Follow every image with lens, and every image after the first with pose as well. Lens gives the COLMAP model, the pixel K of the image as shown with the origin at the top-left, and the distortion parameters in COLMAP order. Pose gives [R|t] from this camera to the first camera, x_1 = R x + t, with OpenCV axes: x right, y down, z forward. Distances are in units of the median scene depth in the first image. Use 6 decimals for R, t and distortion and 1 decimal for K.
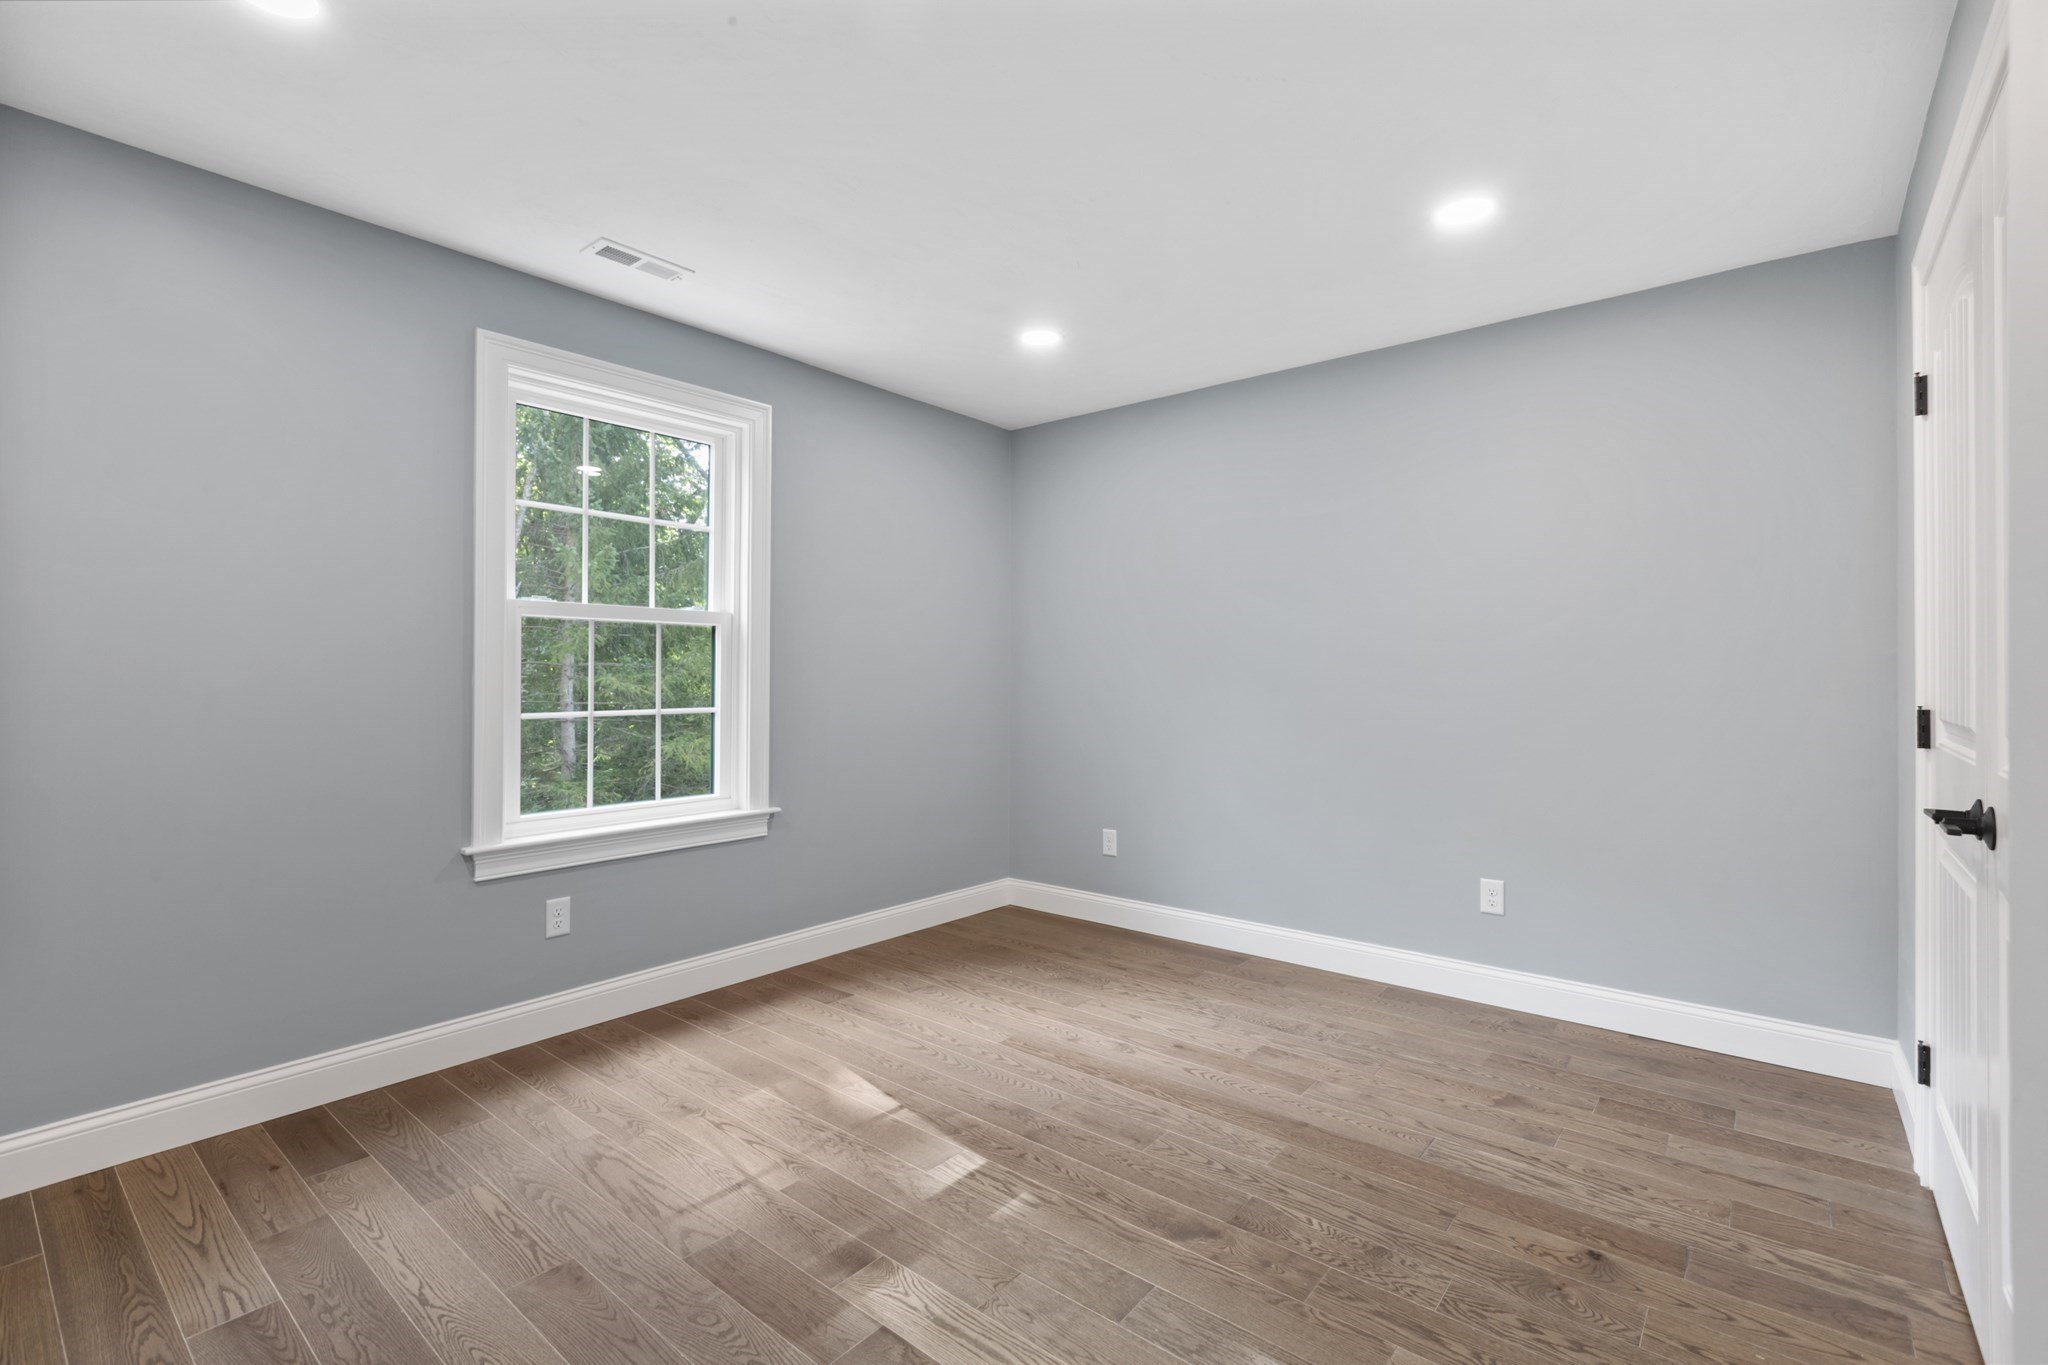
lens RADIAL K [[909.0, 0, 1024.5], [0, 909.0, 670.8], [0, 0, 1]] dist [0.000764, -0.001175]
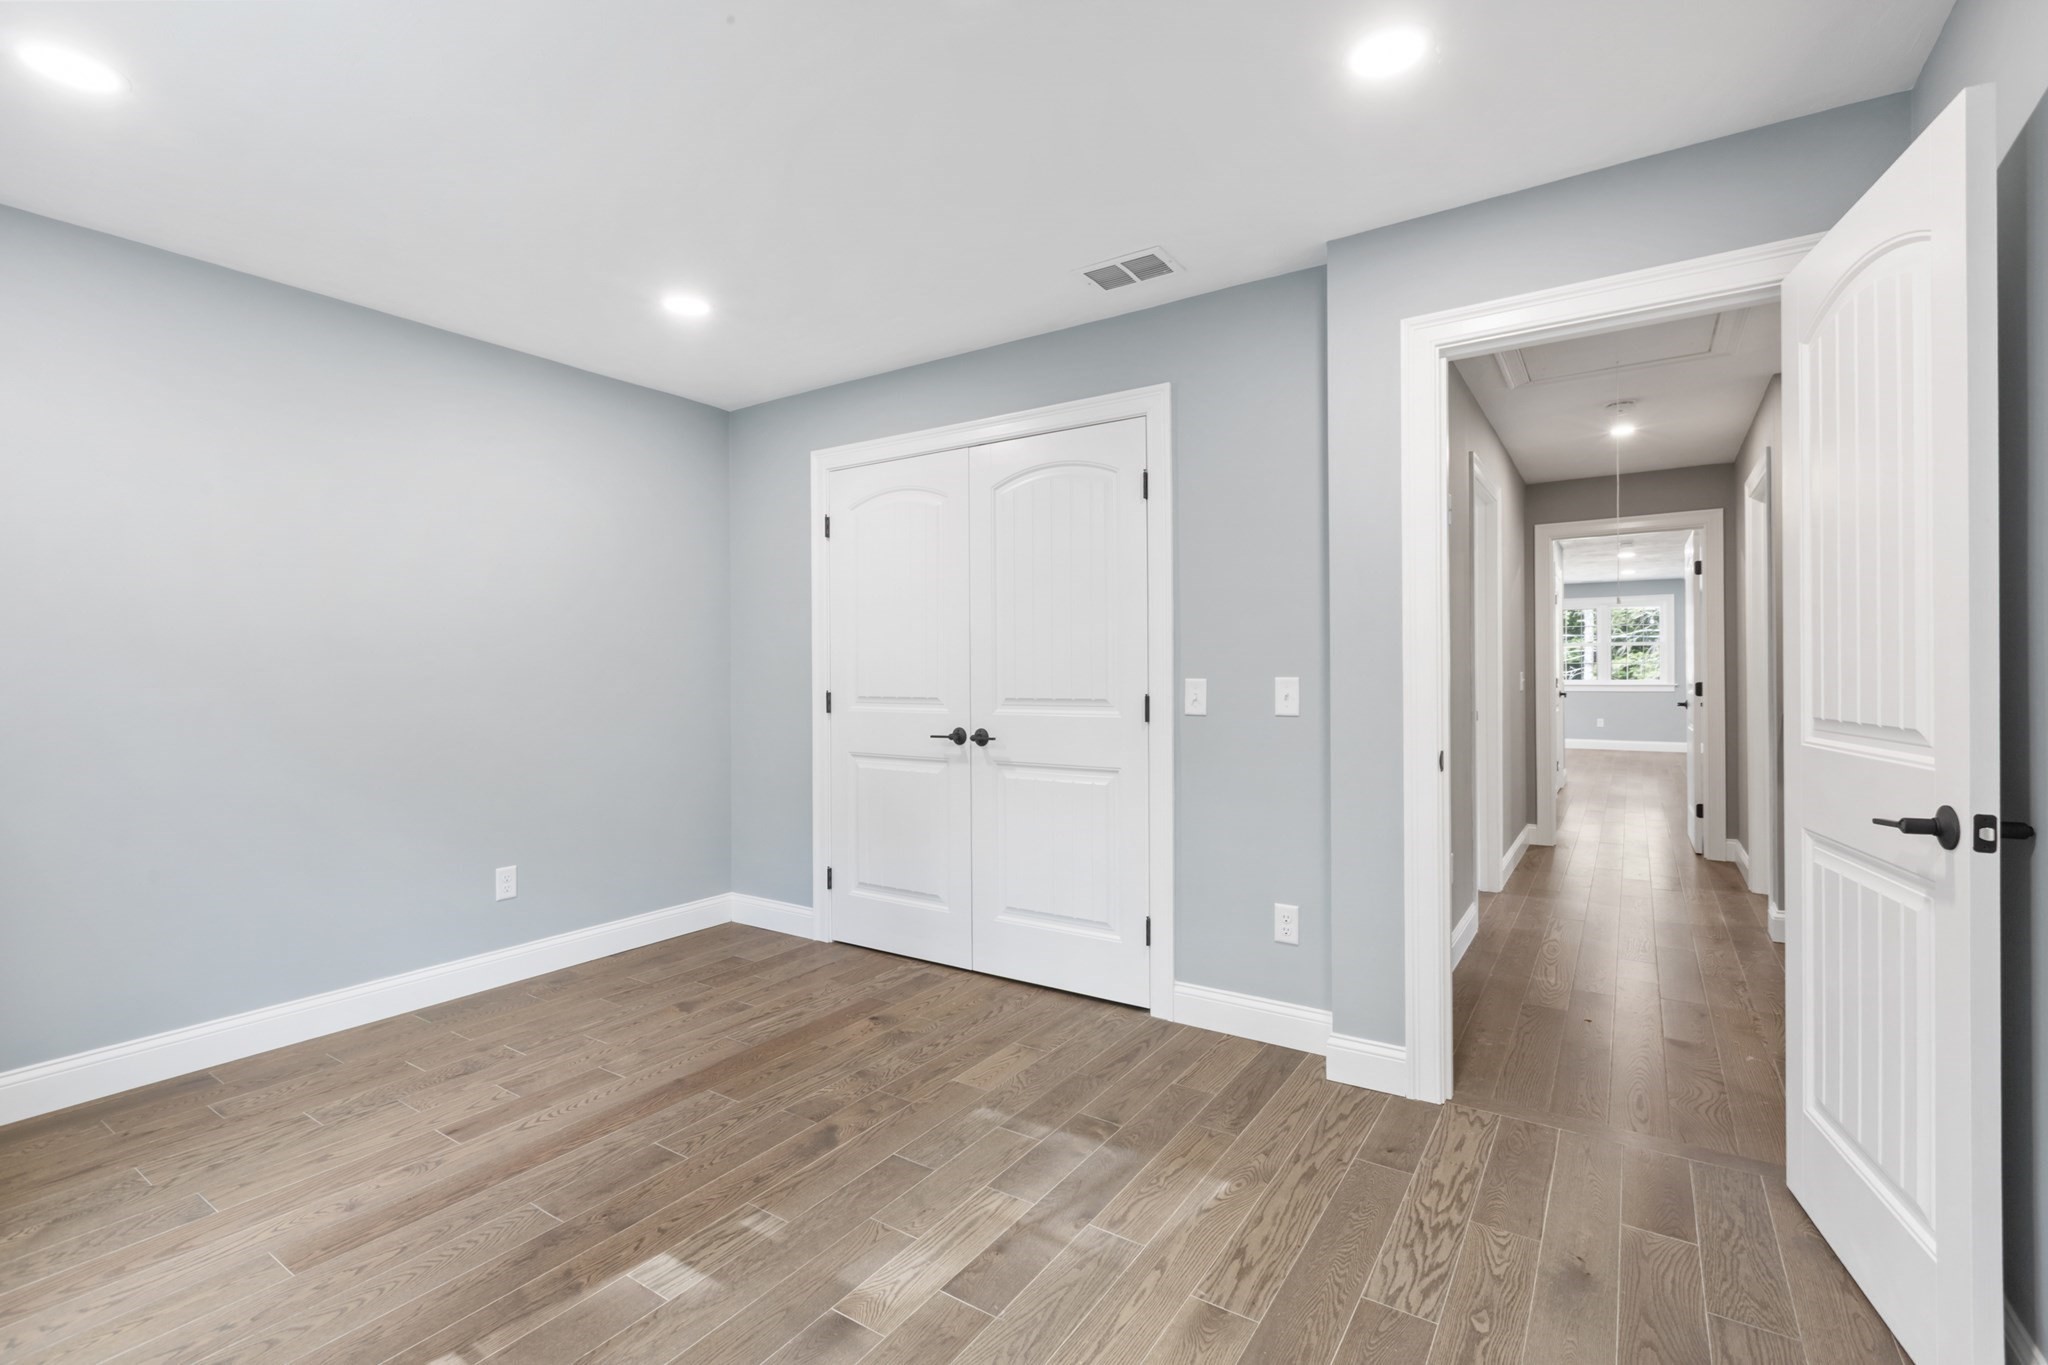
lens RADIAL K [[914.4, 0, 1017.2], [0, 914.4, 672.2], [0, 0, 1]] dist [0.000666, 0.000093]
pose [[-0.093848, -0.000680, 0.995586, -0.849033], [-0.001634, 0.999999, 0.000529, 0.000071], [-0.995585, -0.001577, -0.093849, 0.701234]]
